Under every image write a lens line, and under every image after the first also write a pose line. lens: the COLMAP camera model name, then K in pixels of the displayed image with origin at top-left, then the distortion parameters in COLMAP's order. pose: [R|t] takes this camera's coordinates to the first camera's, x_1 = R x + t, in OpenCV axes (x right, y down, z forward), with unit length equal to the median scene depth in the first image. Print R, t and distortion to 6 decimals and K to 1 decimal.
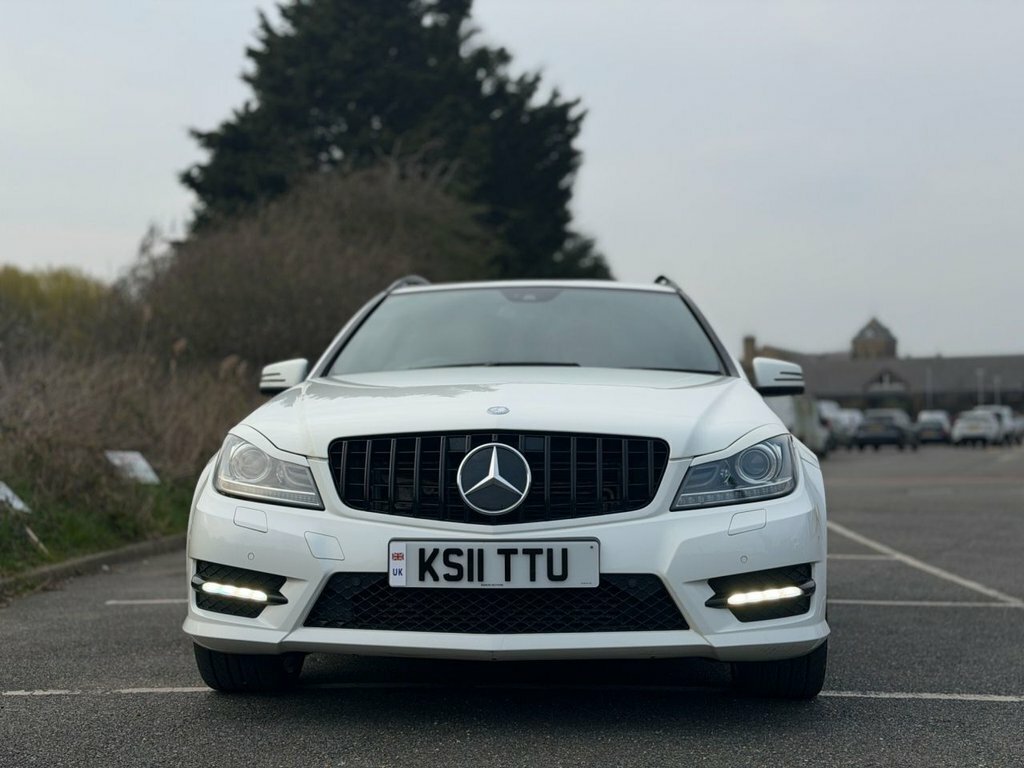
lens RADIAL K [[1406.9, 0, 524.0], [0, 1406.9, 380.0], [0, 0, 1]] dist [0.149465, -0.200532]
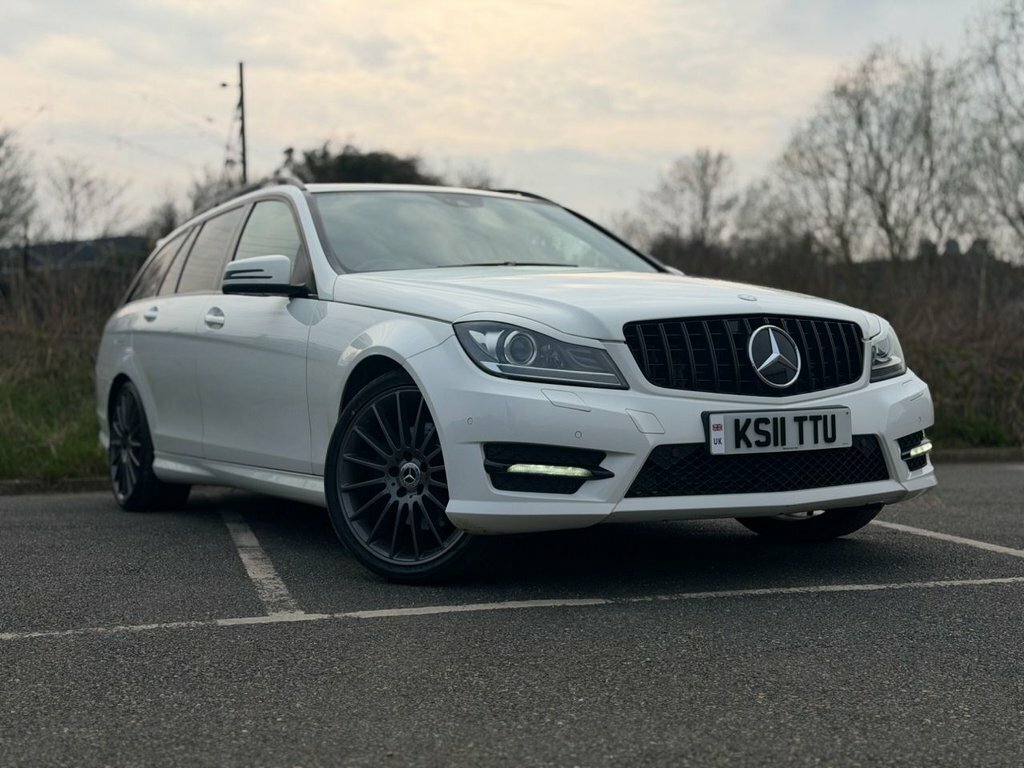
lens RADIAL K [[1406.9, 0, 524.0], [0, 1406.9, 380.0], [0, 0, 1]] dist [0.149465, -0.200532]
pose [[0.833299, -0.020399, 0.552447, -0.818093], [-0.005780, 0.998943, 0.045603, 0.038354], [-0.552793, -0.041194, 0.832300, 0.165818]]
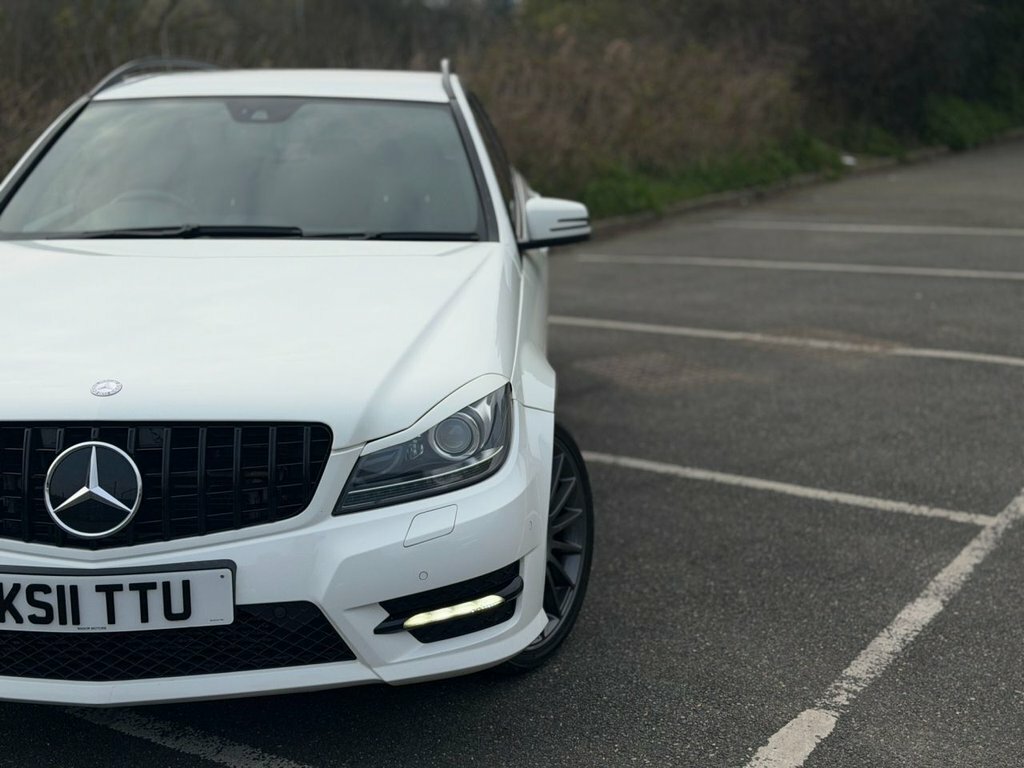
lens RADIAL K [[1406.9, 0, 524.0], [0, 1406.9, 380.0], [0, 0, 1]] dist [0.149465, -0.200532]
pose [[0.999000, -0.011924, 0.043079, 0.180492], [0.000260, 0.965295, 0.261162, -0.190114], [-0.044699, -0.260889, 0.964333, 0.258251]]
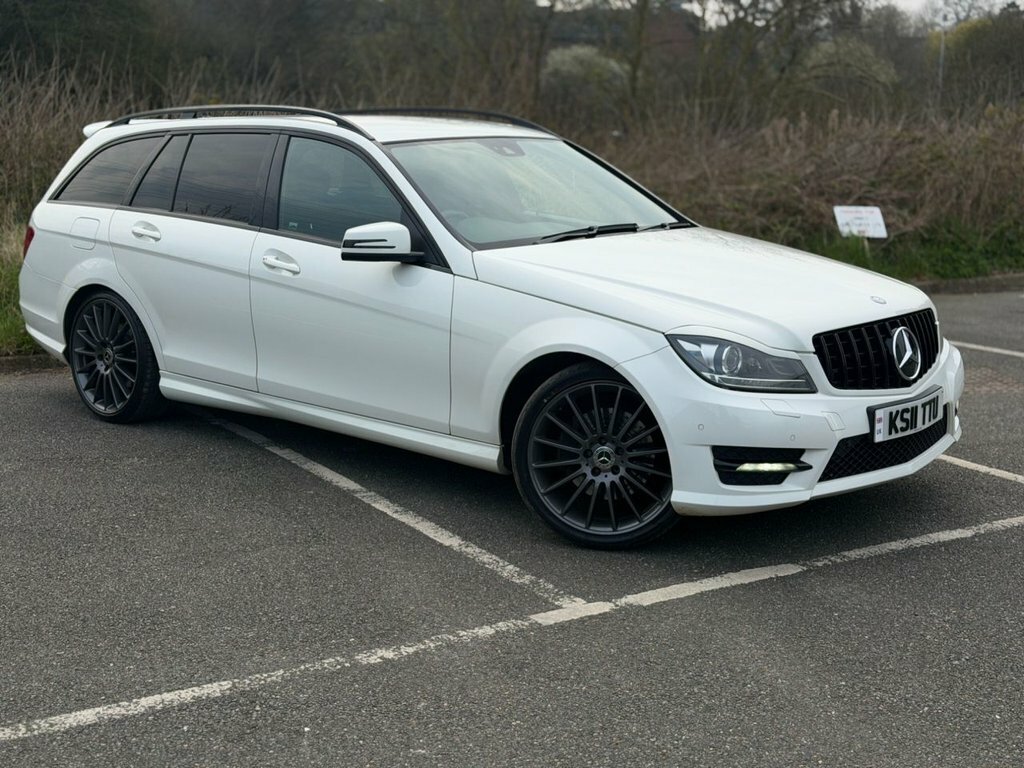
lens RADIAL K [[1406.9, 0, 524.0], [0, 1406.9, 380.0], [0, 0, 1]] dist [0.149465, -0.200532]
pose [[0.615966, -0.147243, 0.773890, -1.326054], [-0.045502, 0.974087, 0.221550, -0.194367], [-0.786457, -0.171681, 0.593305, 0.468926]]
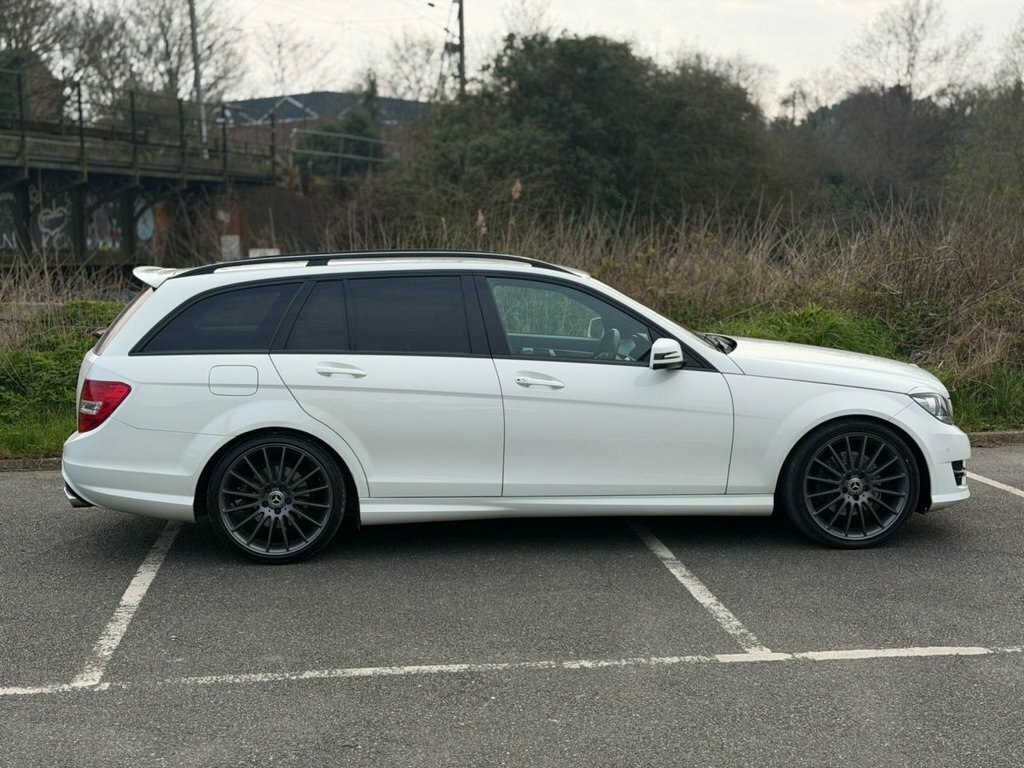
lens RADIAL K [[1406.9, 0, 524.0], [0, 1406.9, 380.0], [0, 0, 1]] dist [0.149465, -0.200532]
pose [[0.896888, -0.062105, 0.437876, -1.257768], [-0.005774, 0.988362, 0.152010, -0.254105], [-0.442221, -0.138864, 0.886091, -0.064223]]
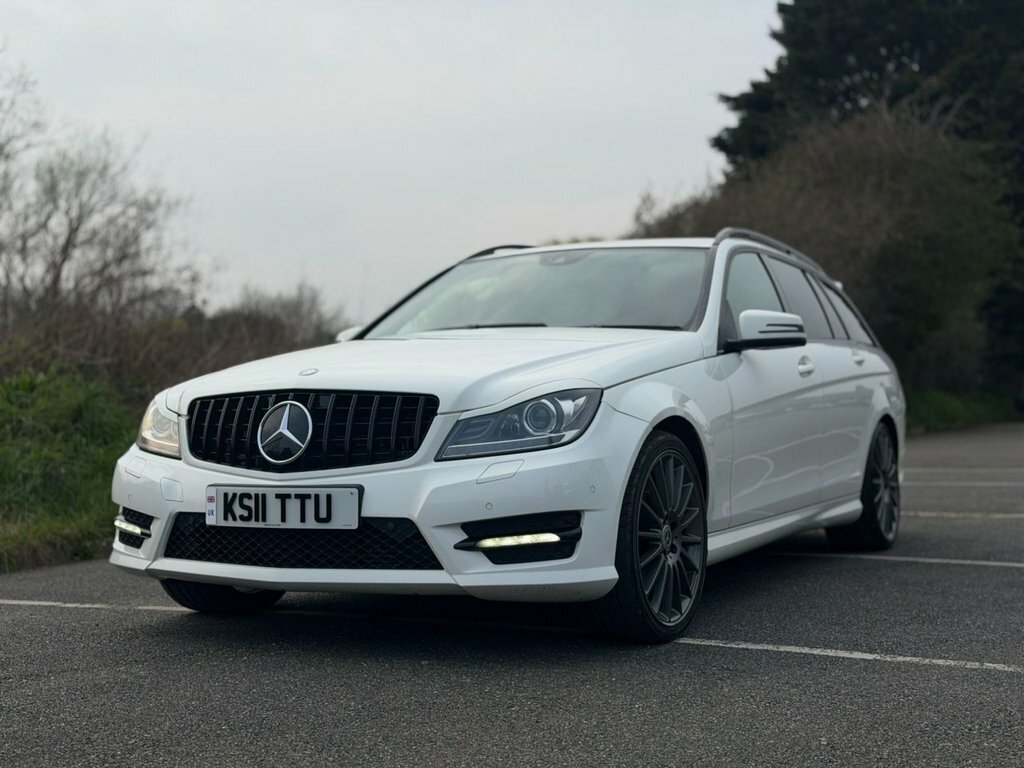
lens RADIAL K [[1406.9, 0, 524.0], [0, 1406.9, 380.0], [0, 0, 1]] dist [0.149465, -0.200532]
pose [[0.913484, -0.019042, -0.406428, 0.620332], [0.031579, 0.999209, 0.024162, 0.006341], [0.405647, -0.034906, 0.913363, 0.038552]]
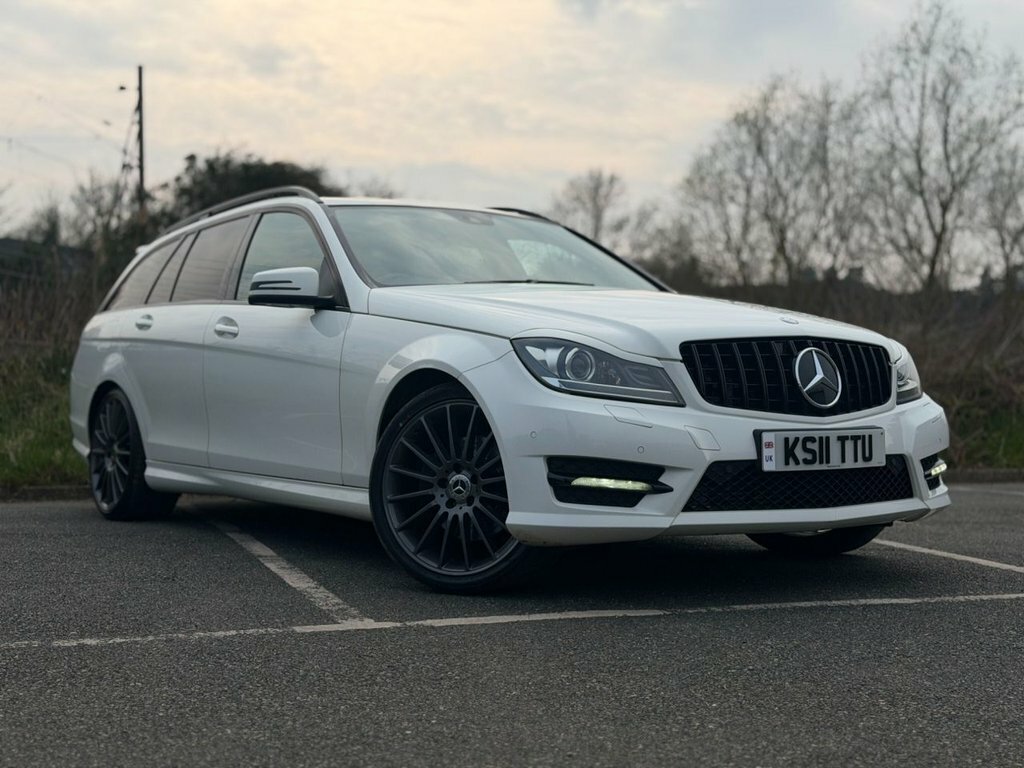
lens RADIAL K [[1406.9, 0, 524.0], [0, 1406.9, 380.0], [0, 0, 1]] dist [0.149465, -0.200532]
pose [[0.785591, 0.002037, 0.618742, -0.947211], [-0.028701, 0.999038, 0.033152, 0.039818], [-0.618080, -0.043803, 0.784894, 0.224468]]
